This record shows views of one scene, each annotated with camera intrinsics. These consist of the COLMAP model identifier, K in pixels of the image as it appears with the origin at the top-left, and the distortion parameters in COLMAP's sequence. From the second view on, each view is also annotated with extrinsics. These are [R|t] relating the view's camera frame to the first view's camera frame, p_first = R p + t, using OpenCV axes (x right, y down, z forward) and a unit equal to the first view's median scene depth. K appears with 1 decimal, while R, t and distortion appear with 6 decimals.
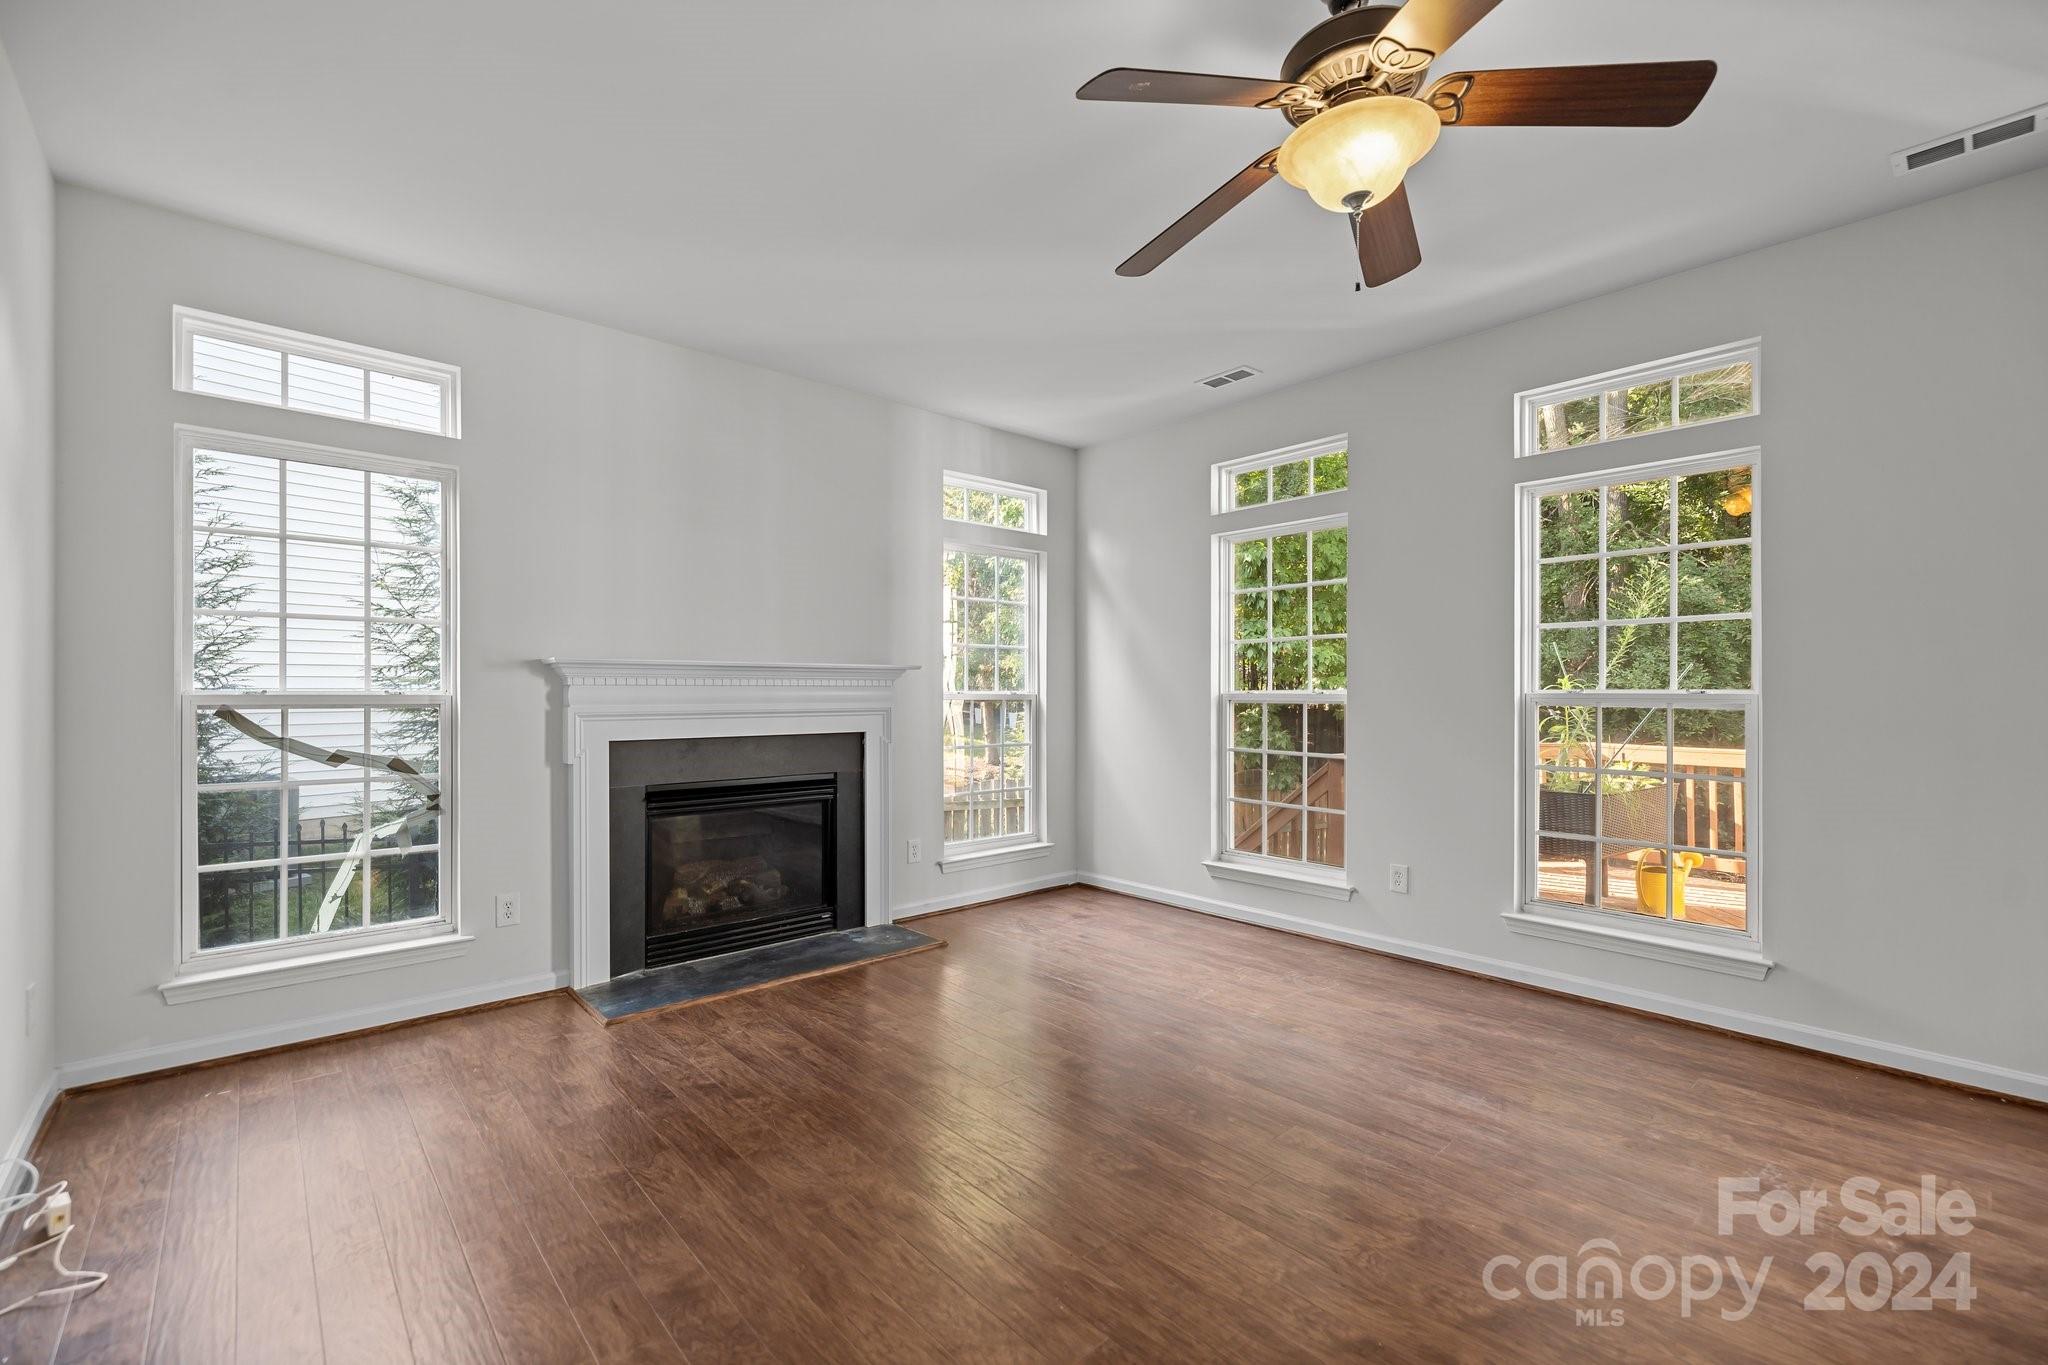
lens RADIAL K [[863.7, 0, 1017.6], [0, 863.7, 690.5], [0, 0, 1]] dist [-0.010419, -0.000124]
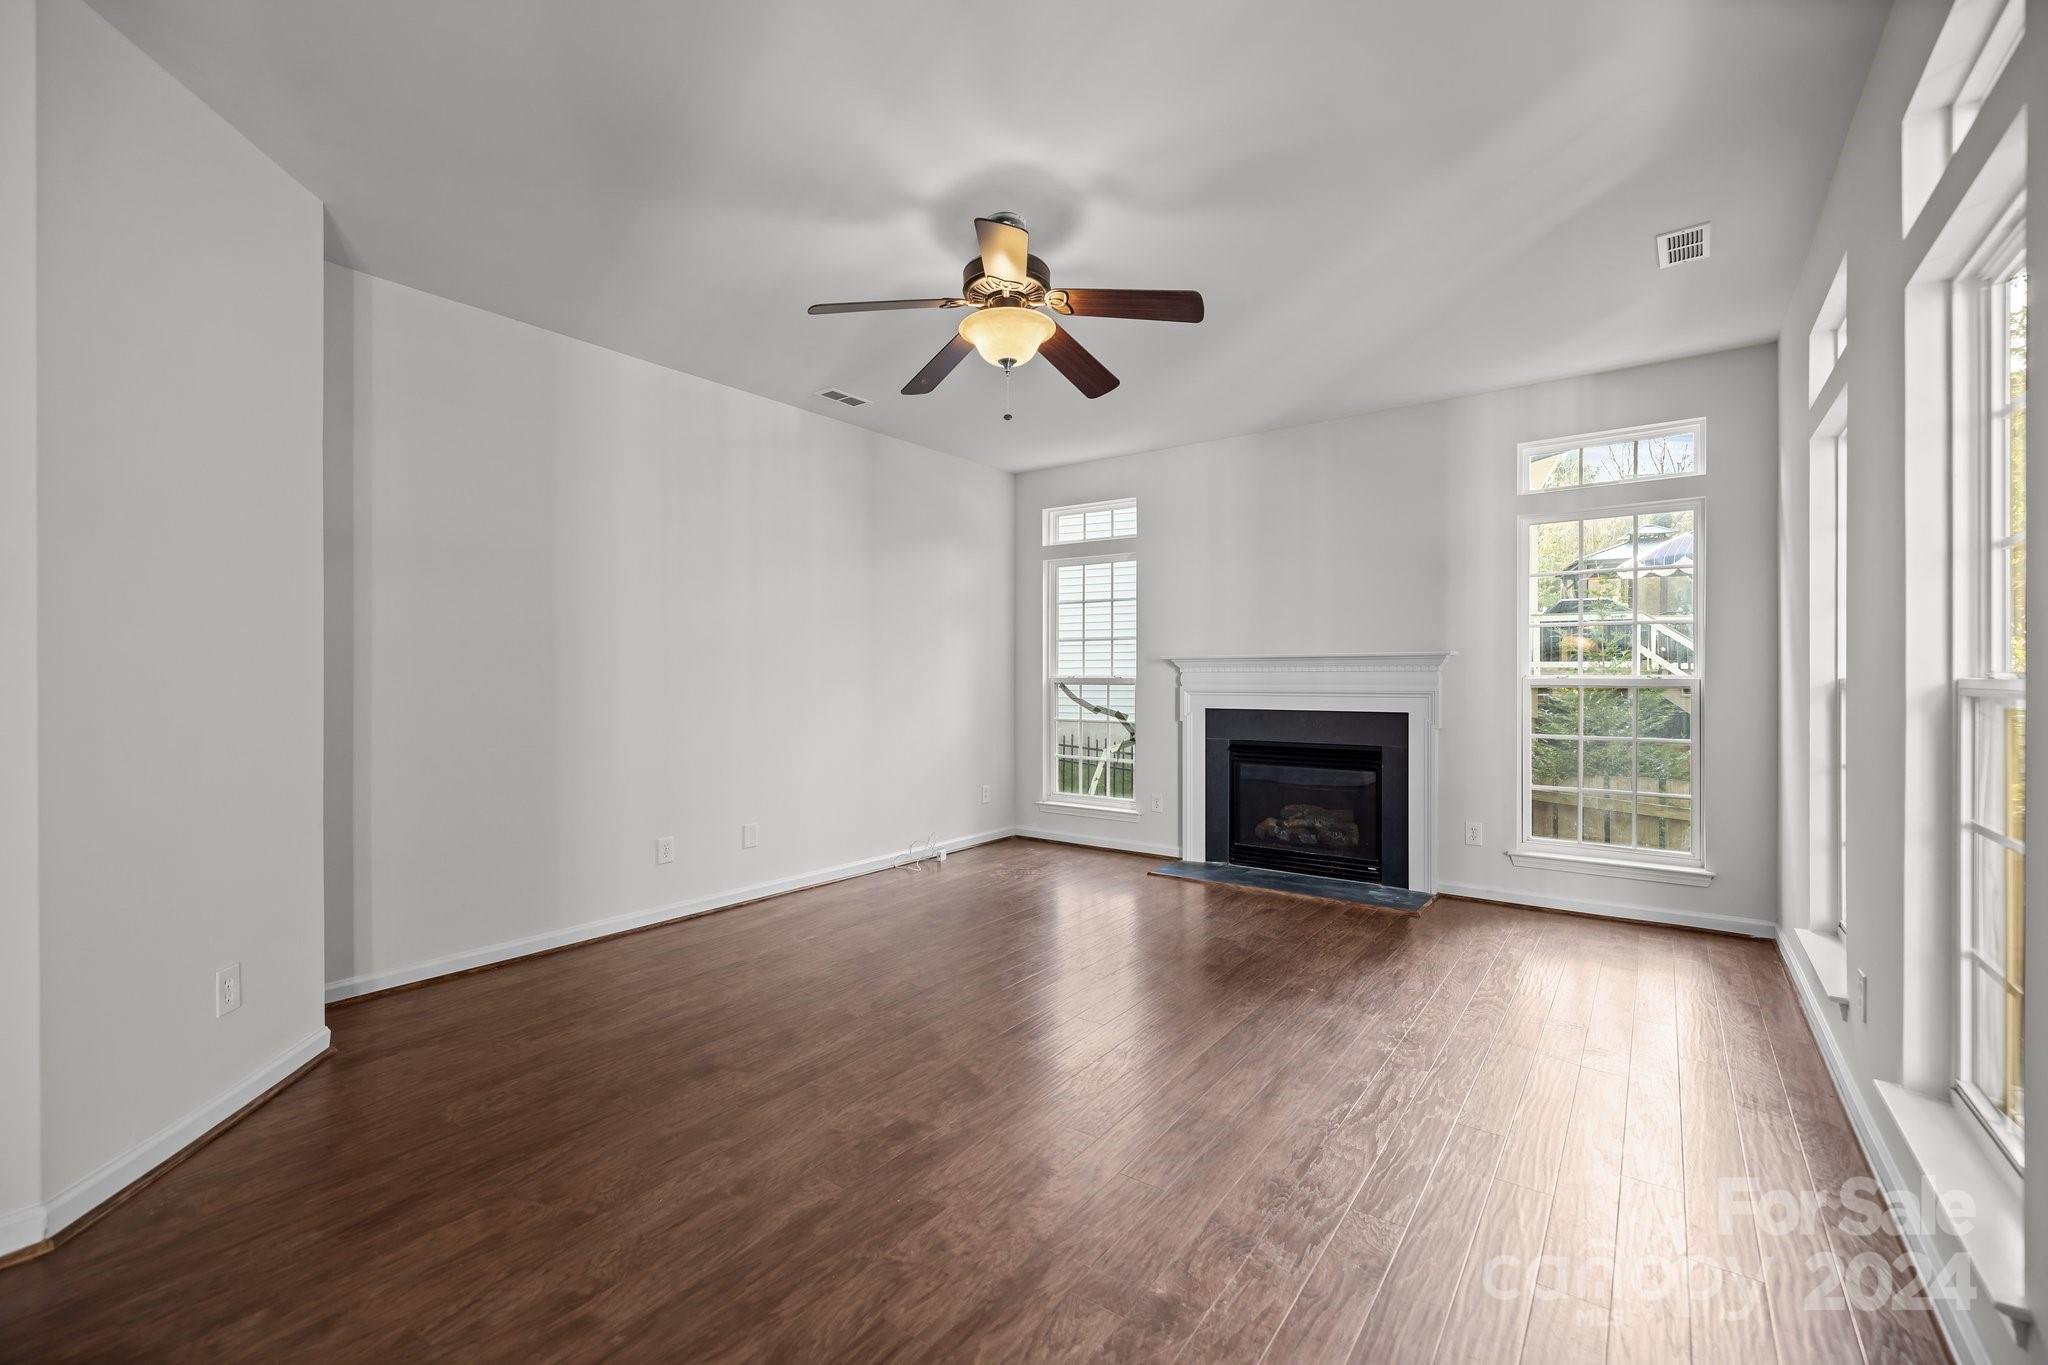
lens RADIAL K [[869.7, 0, 1012.0], [0, 869.7, 666.6], [0, 0, 1]] dist [0.003721, 0.000143]
pose [[0.200802, -0.008669, -0.979593, 1.078194], [0.004826, 0.999957, -0.007860, -0.006504], [0.979620, -0.003149, 0.200835, 0.371423]]
